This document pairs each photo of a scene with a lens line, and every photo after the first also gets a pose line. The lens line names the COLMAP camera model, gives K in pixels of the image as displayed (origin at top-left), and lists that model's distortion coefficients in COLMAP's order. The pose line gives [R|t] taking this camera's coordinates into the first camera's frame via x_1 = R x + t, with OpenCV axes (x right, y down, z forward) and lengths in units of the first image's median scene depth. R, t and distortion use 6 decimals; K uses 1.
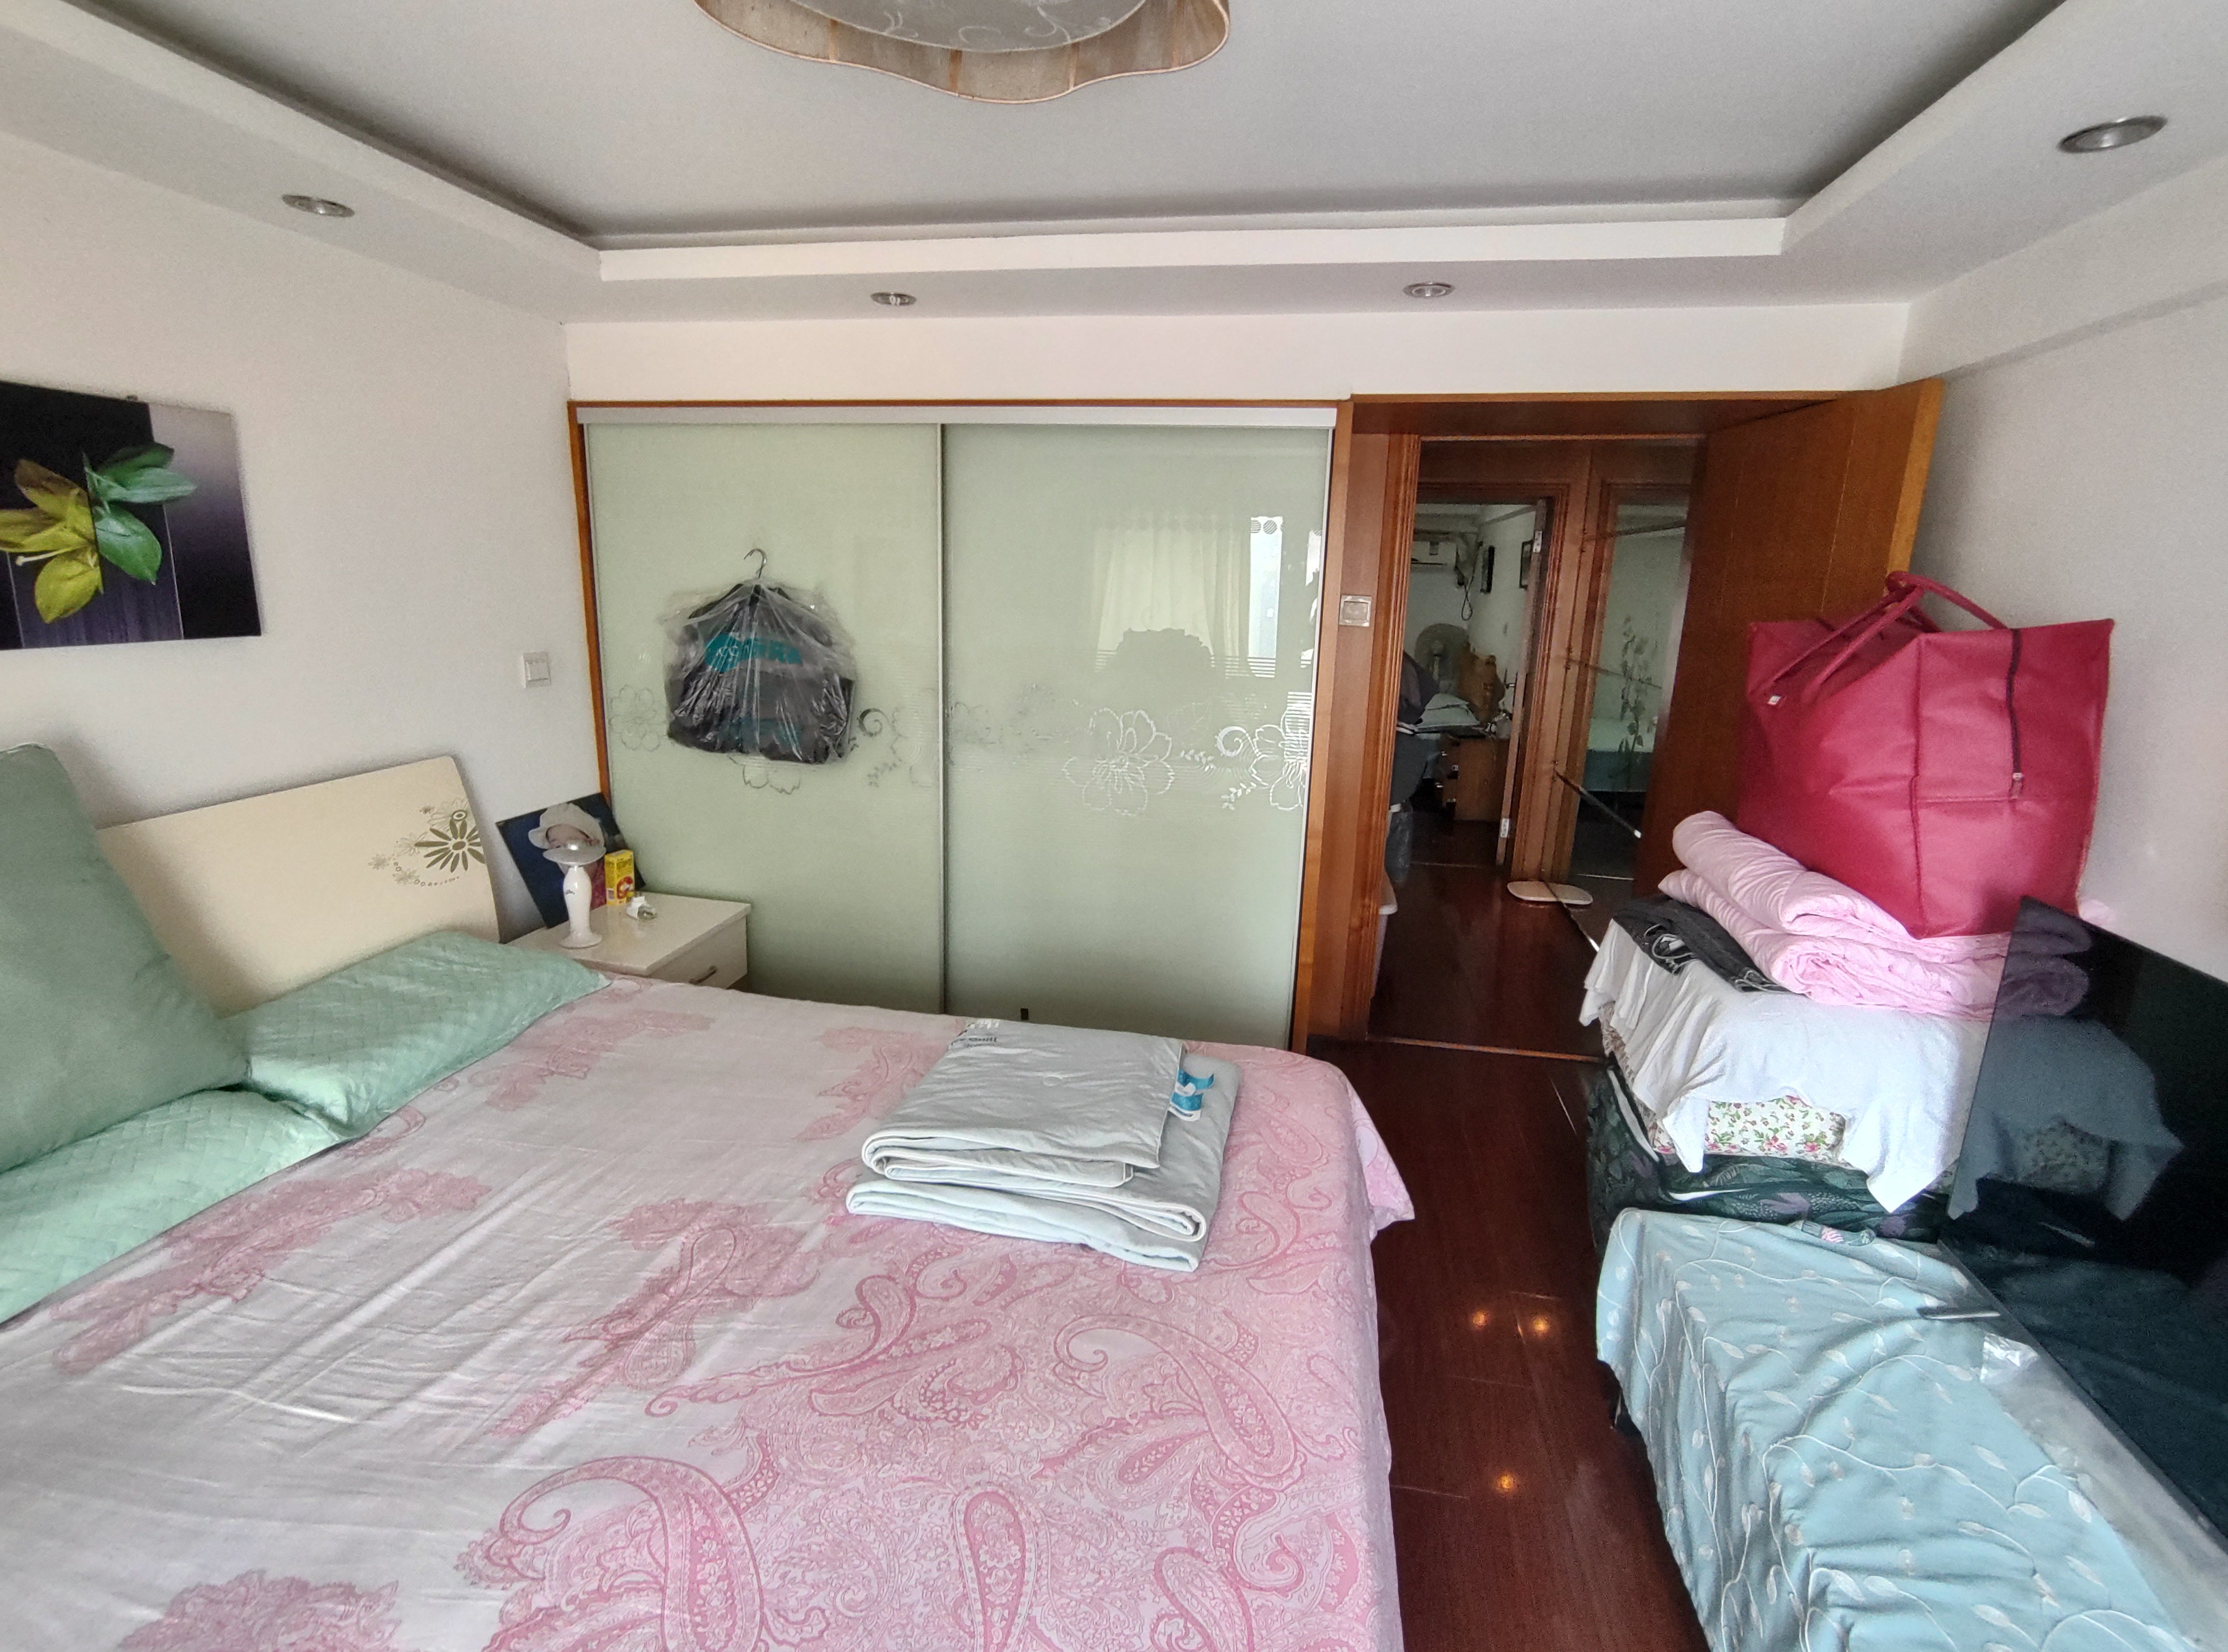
lens RADIAL K [[1065.1, 0, 1114.0], [0, 1065.1, 826.0], [0, 0, 1]] dist [-0.001051, -0.000058]
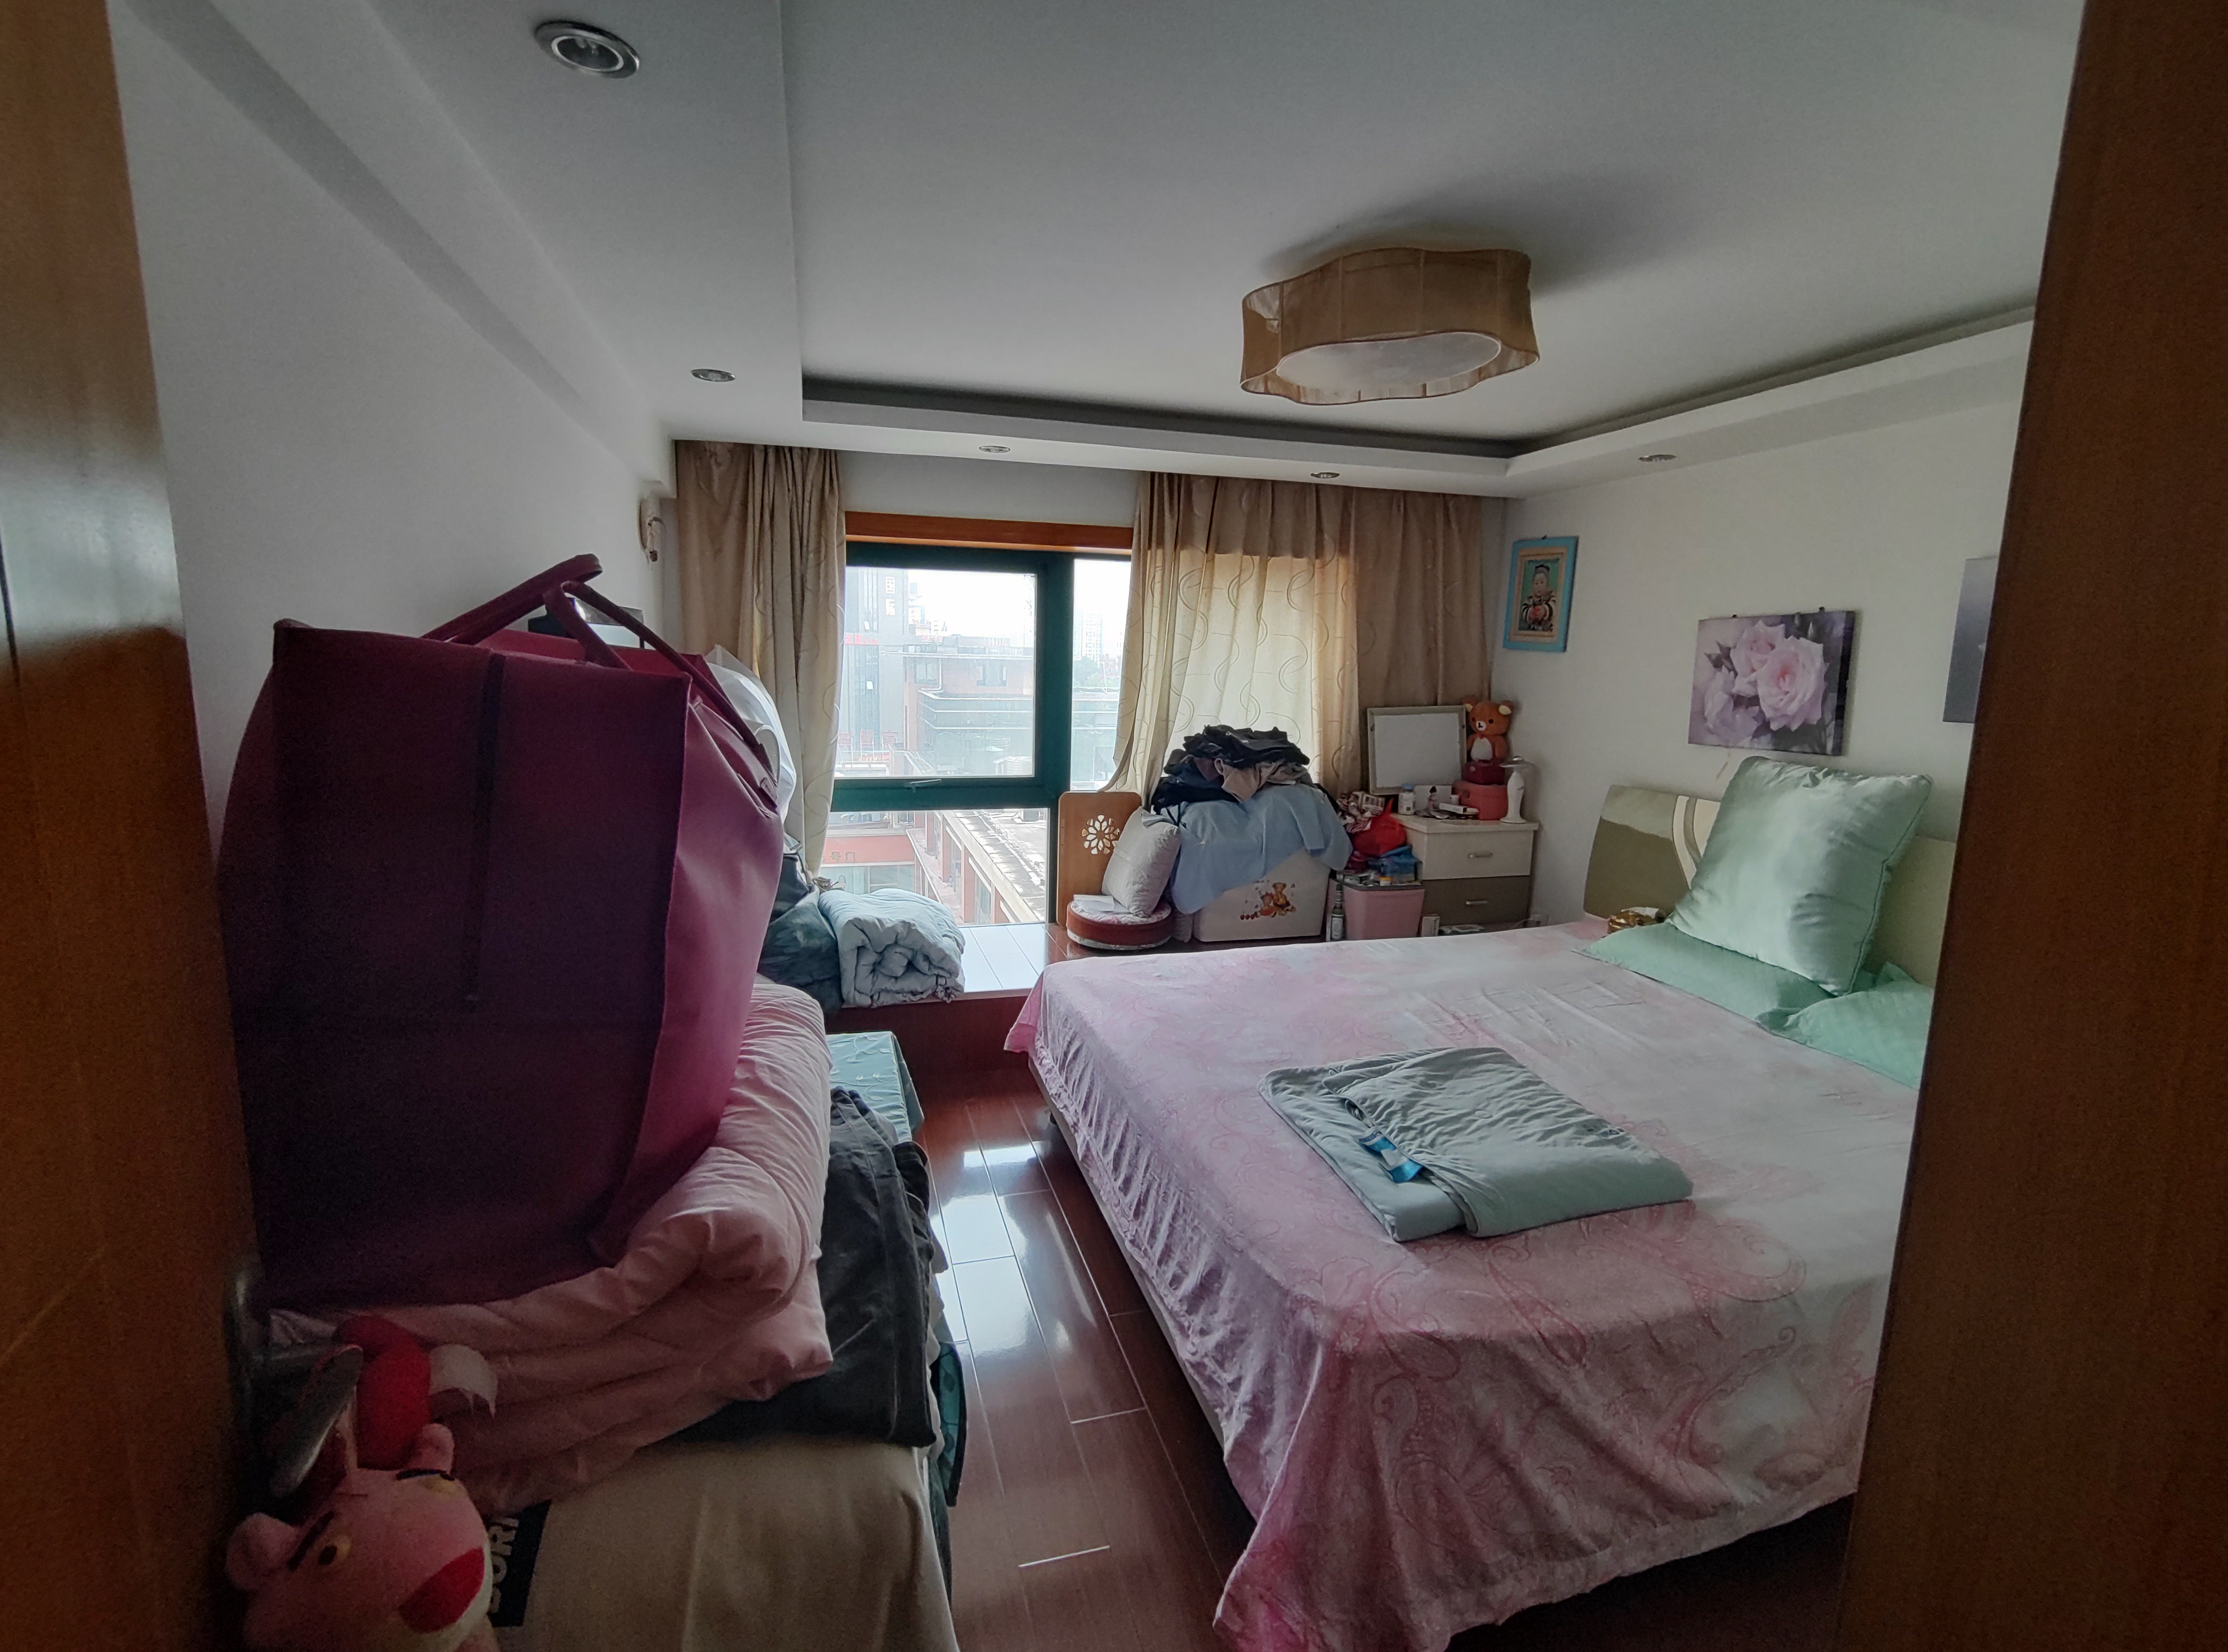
lens RADIAL K [[1065.1, 0, 1114.0], [0, 1065.1, 826.0], [0, 0, 1]] dist [-0.001051, -0.000058]
pose [[-0.899230, 0.026380, -0.436679, 0.368875], [-0.142986, 0.925636, 0.350360, -0.176032], [0.413449, 0.377493, -0.828589, 0.820481]]
